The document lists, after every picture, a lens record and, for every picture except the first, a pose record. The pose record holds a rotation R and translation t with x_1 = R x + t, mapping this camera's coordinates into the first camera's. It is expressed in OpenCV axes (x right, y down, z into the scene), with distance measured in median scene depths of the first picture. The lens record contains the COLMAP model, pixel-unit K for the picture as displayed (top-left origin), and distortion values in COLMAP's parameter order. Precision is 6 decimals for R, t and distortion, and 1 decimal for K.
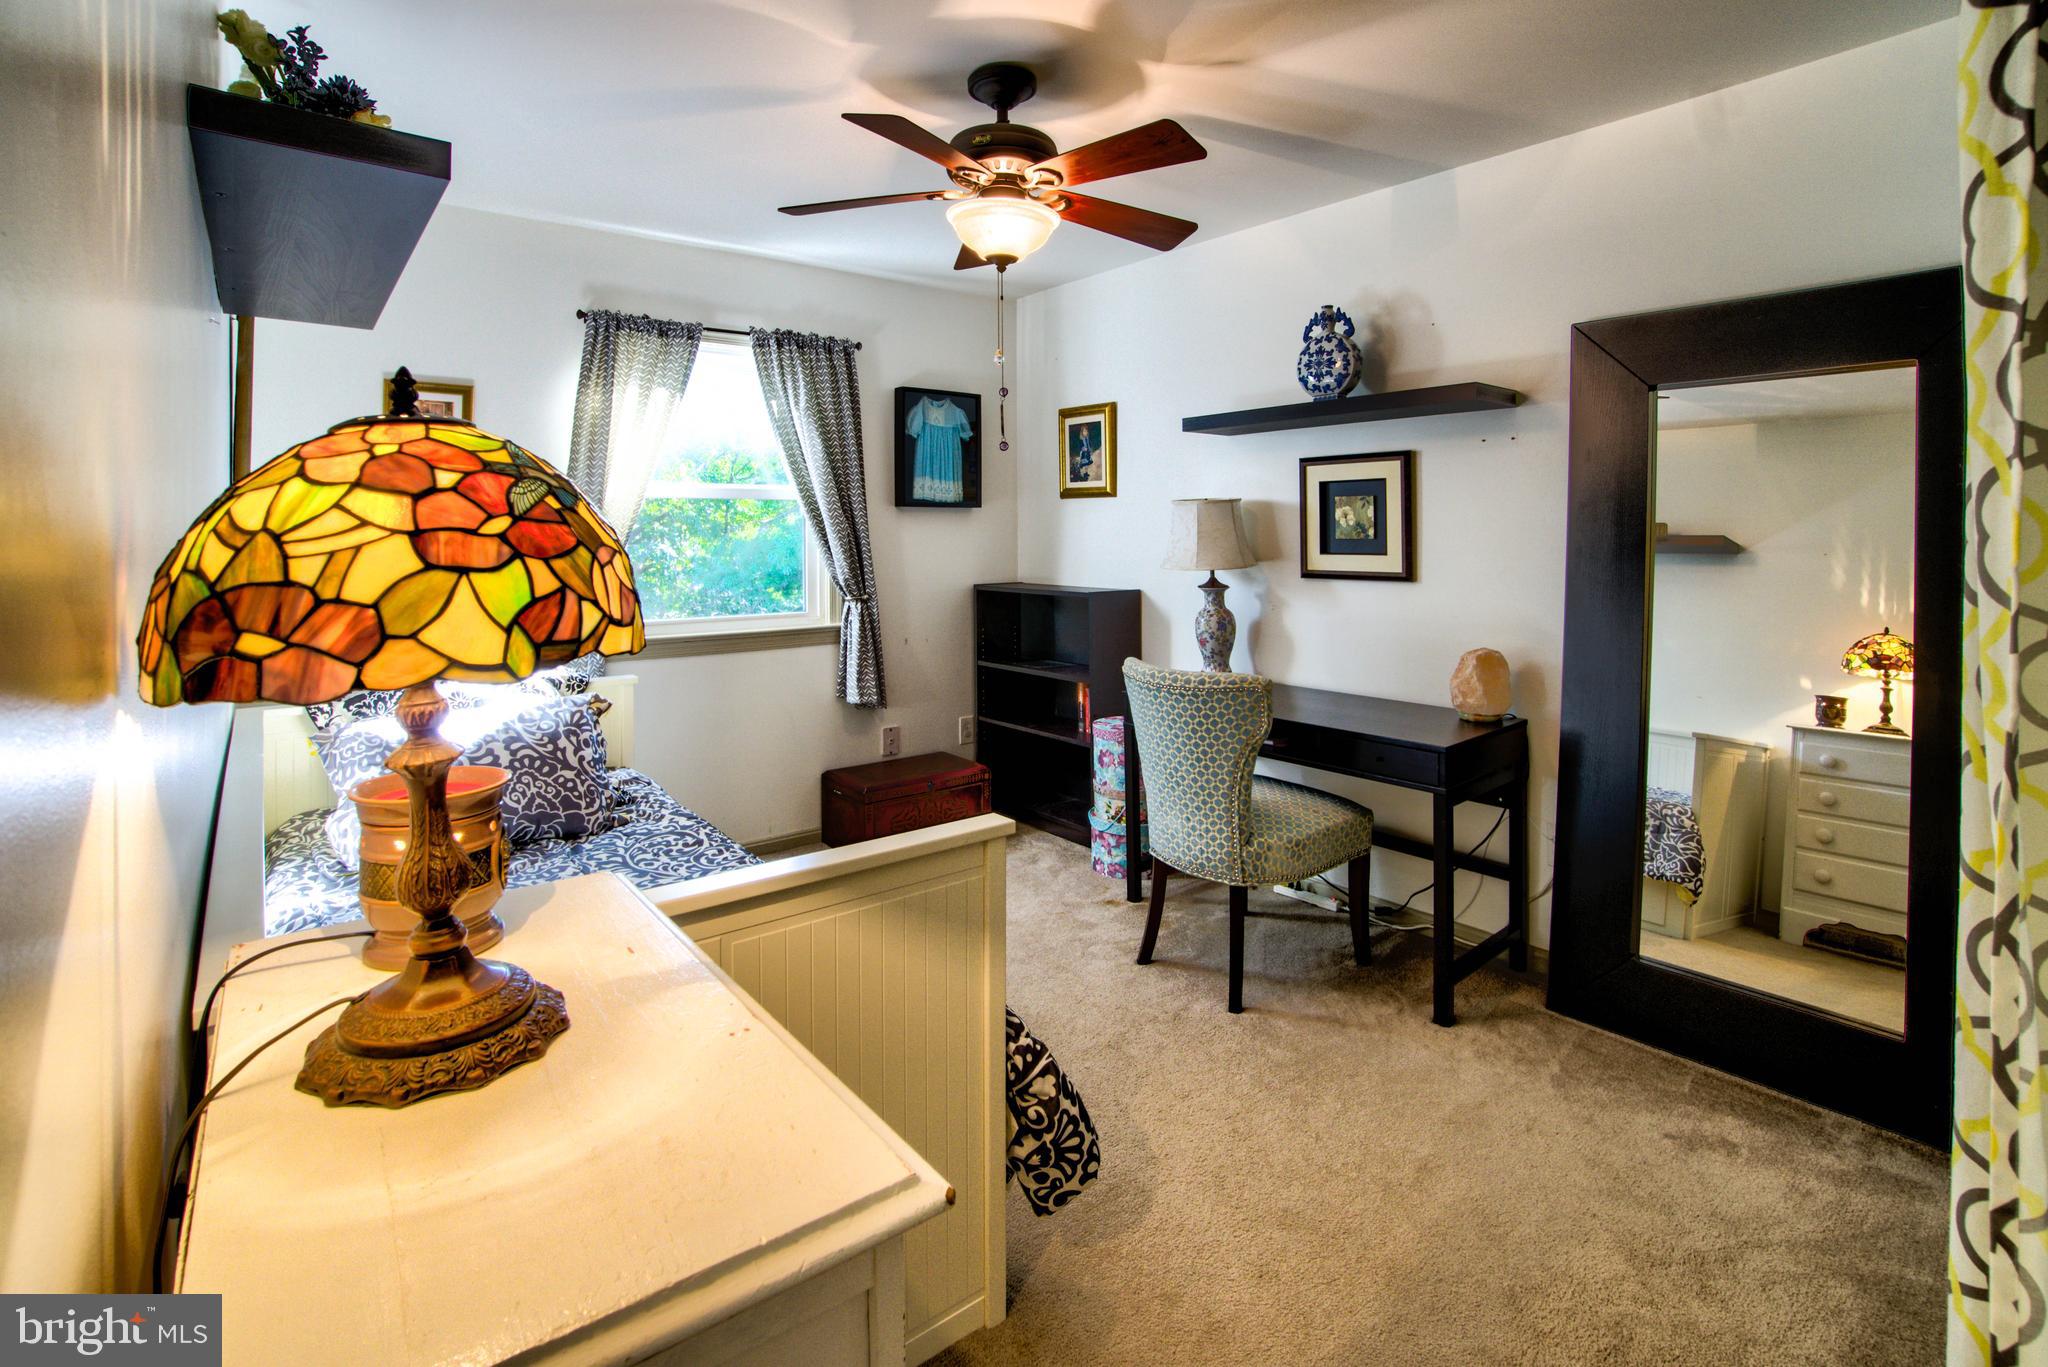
lens RADIAL K [[954.1, 0, 1024.0], [0, 954.1, 683.5], [0, 0, 1]] dist [-0.084832, 0.000019]
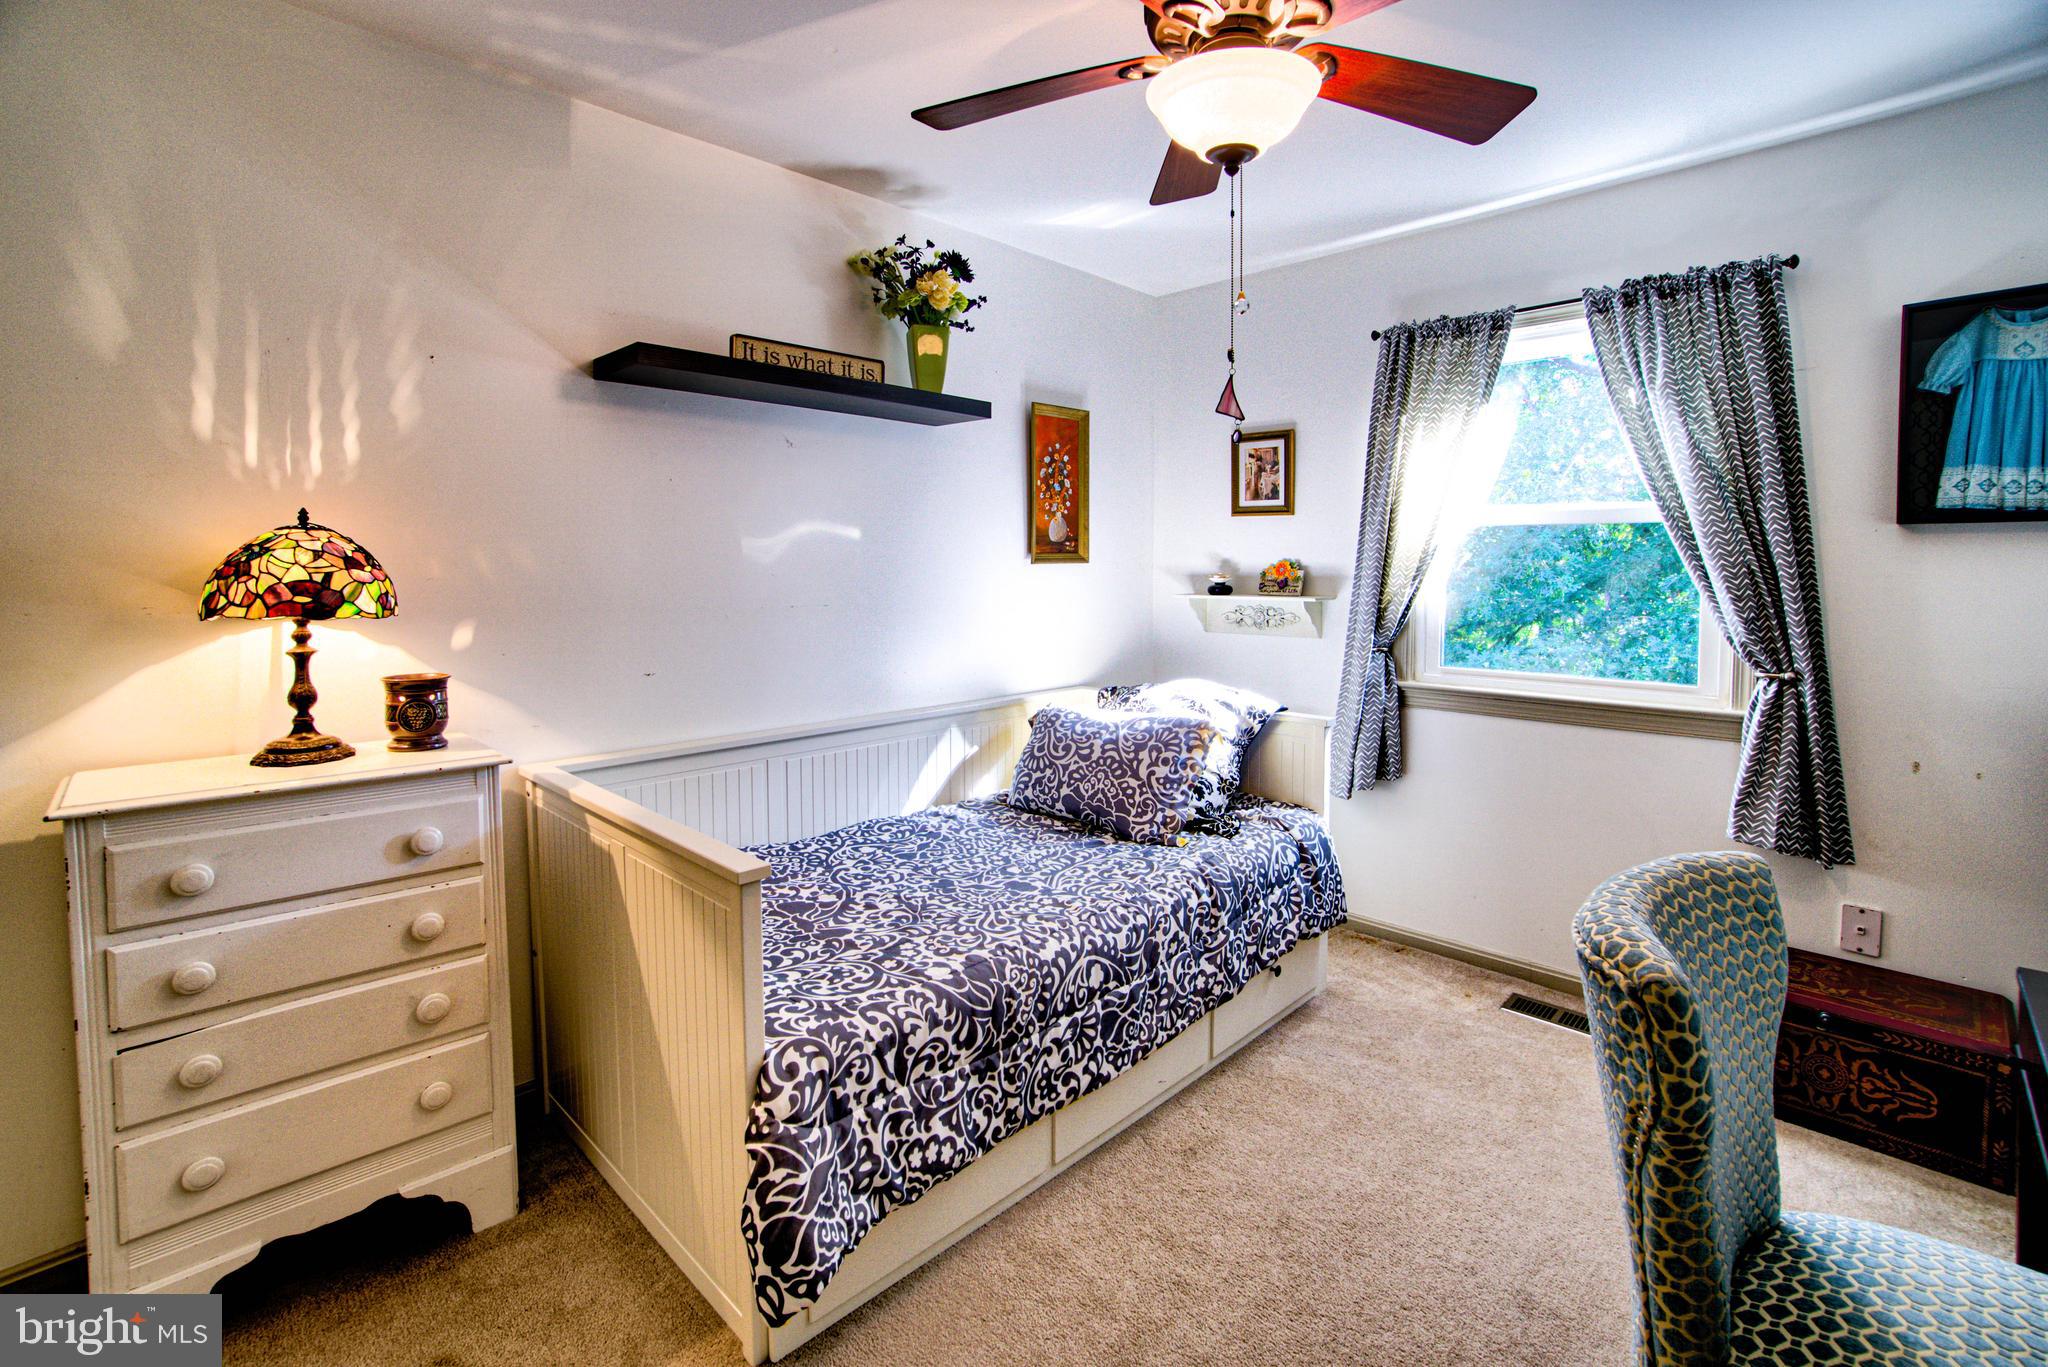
lens RADIAL K [[964.3, 0, 1024.0], [0, 964.3, 683.5], [0, 0, 1]] dist [0.000149, -0.000015]
pose [[0.113201, 0.119105, -0.986407, 0.441438], [-0.155451, 0.982686, 0.100816, -0.081962], [0.981336, 0.141926, 0.129756, 0.501858]]
